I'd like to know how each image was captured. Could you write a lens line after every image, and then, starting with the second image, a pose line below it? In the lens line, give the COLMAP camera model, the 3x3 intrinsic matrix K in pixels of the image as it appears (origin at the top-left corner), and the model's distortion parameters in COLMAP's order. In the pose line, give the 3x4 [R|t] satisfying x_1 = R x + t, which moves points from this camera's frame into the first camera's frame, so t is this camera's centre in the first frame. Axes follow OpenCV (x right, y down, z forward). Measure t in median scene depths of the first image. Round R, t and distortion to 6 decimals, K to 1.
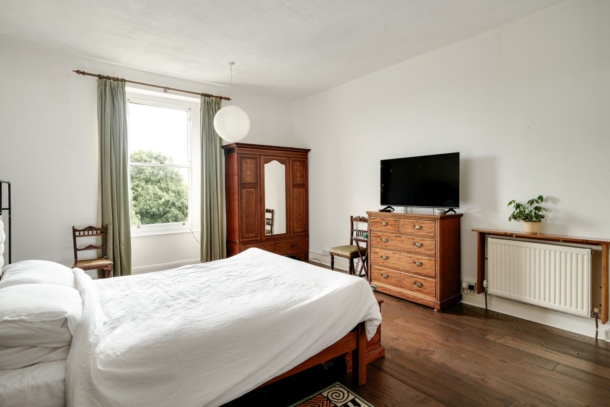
lens RADIAL K [[341.0, 0, 304.9], [0, 341.0, 186.9], [0, 0, 1]] dist [-0.001990, 0.000454]
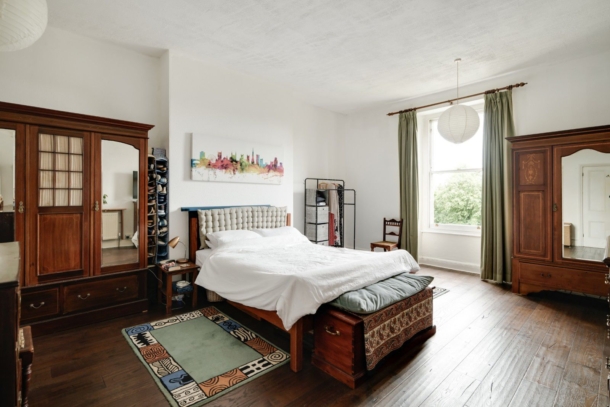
lens RADIAL K [[297.6, 0, 305.0], [0, 297.6, 203.5], [0, 0, 1]] dist [0.000989, 0.000223]
pose [[0.070048, 0.019851, -0.997346, 0.492436], [-0.006204, 0.999791, 0.019464, 0.022109], [0.997524, 0.004824, 0.070156, 0.443511]]
